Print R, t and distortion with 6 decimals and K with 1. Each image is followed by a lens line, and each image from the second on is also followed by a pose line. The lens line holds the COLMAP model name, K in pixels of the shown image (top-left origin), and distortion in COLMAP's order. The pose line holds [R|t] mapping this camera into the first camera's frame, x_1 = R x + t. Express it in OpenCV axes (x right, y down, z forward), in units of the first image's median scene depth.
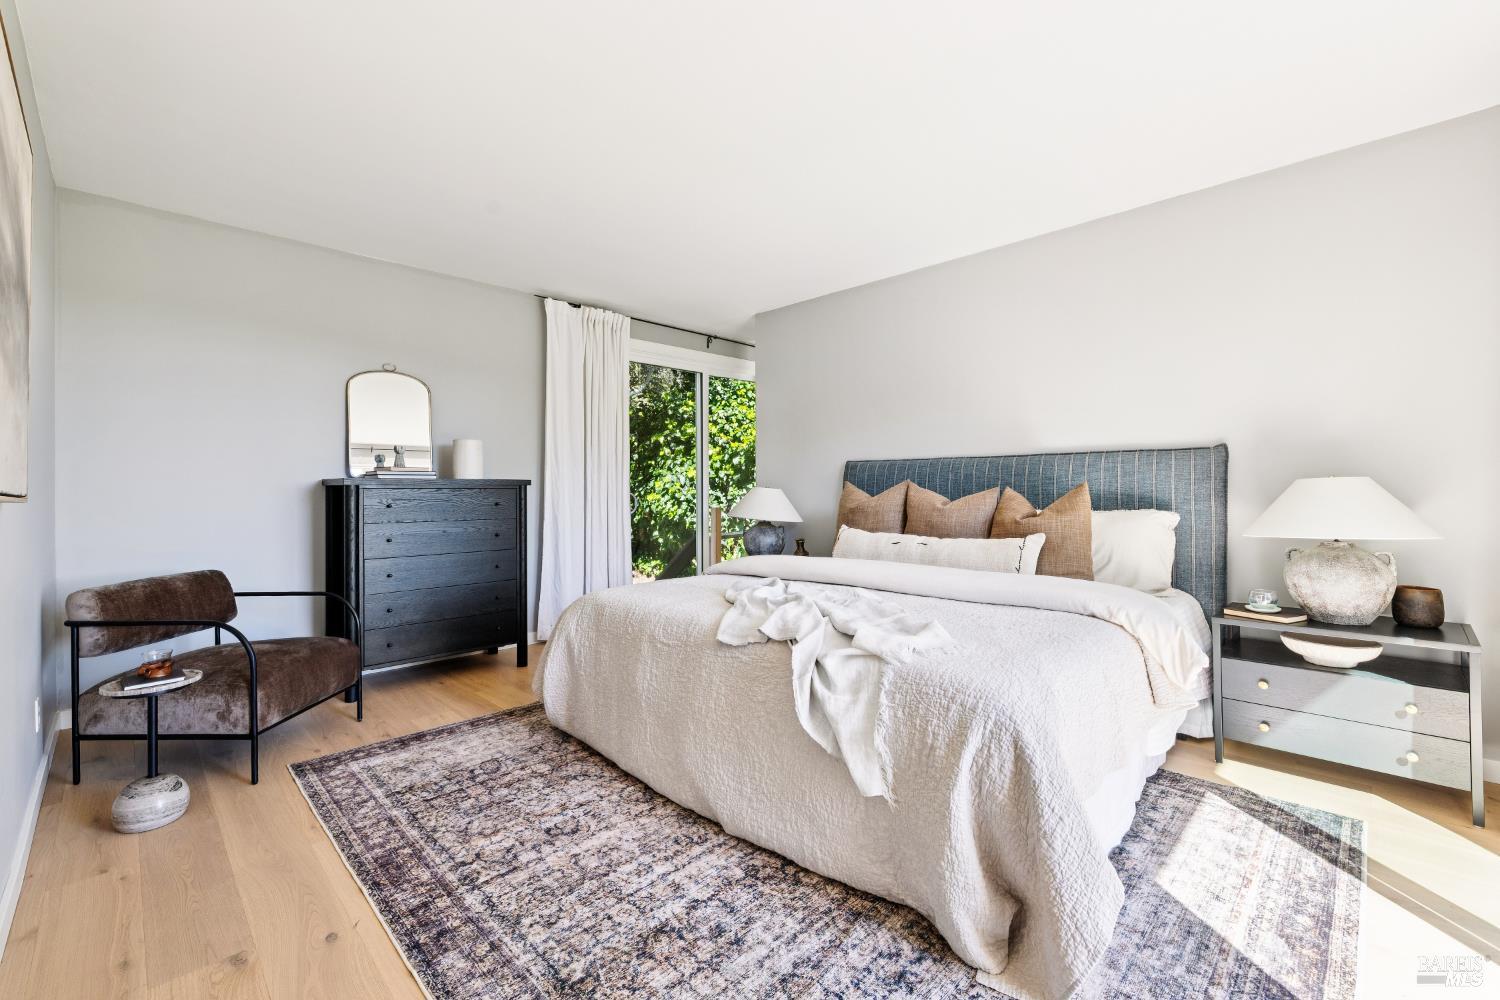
lens RADIAL K [[633.5, 0, 744.5], [0, 633.5, 497.0], [0, 0, 1]] dist [0.000867, -0.000276]
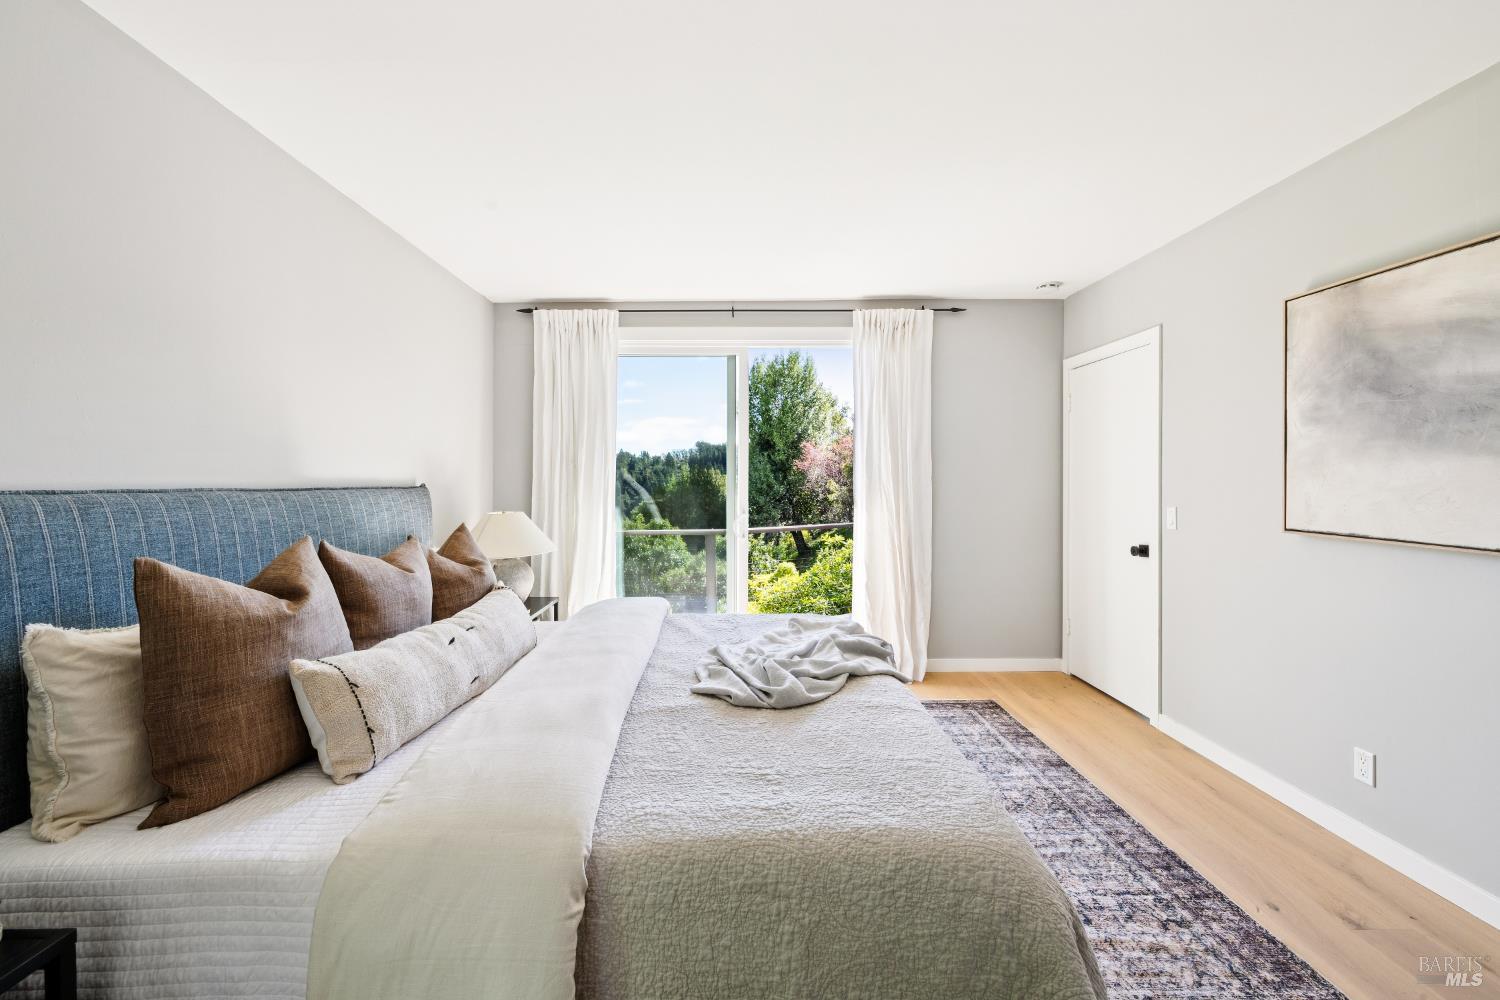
lens RADIAL K [[633.5, 0, 747.3], [0, 633.5, 490.3], [0, 0, 1]] dist [0.000867, -0.000276]
pose [[-0.728868, 0.001853, 0.684651, -0.640303], [0.017186, 0.999731, 0.015589, -0.128025], [-0.684438, 0.023129, -0.728704, 2.194467]]
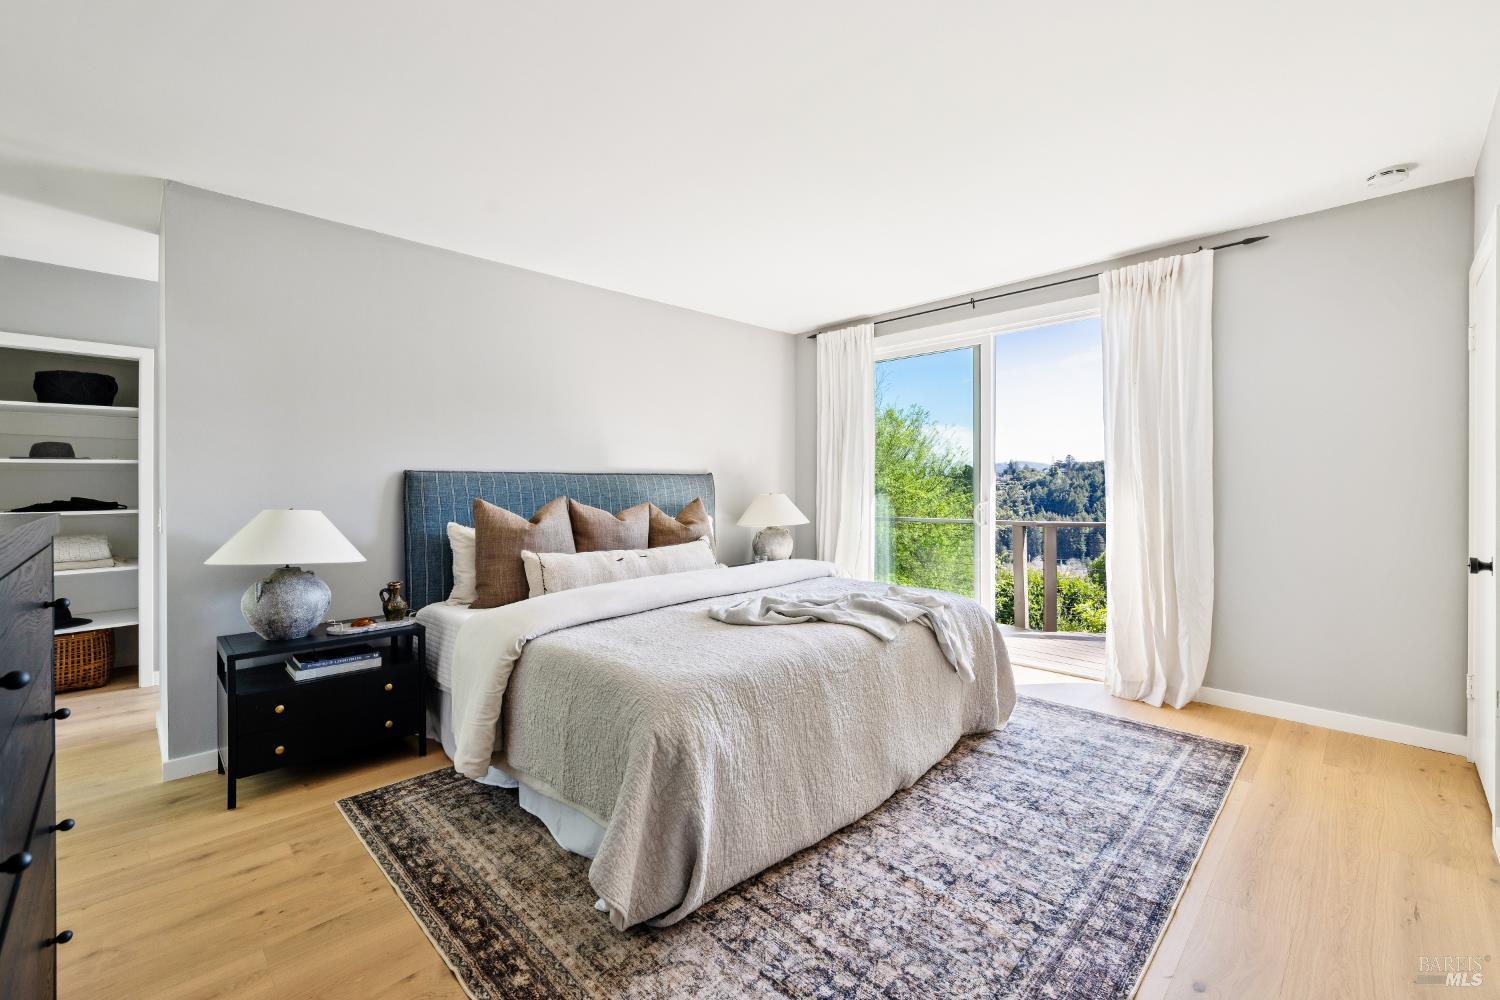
lens RADIAL K [[633.5, 0, 737.2], [0, 633.5, 495.3], [0, 0, 1]] dist [0.000867, -0.000276]
pose [[-0.005701, -0.010098, 0.999933, -1.370773], [0.015911, 0.999822, 0.010188, -0.067278], [-0.999857, 0.015968, -0.005539, 1.447864]]
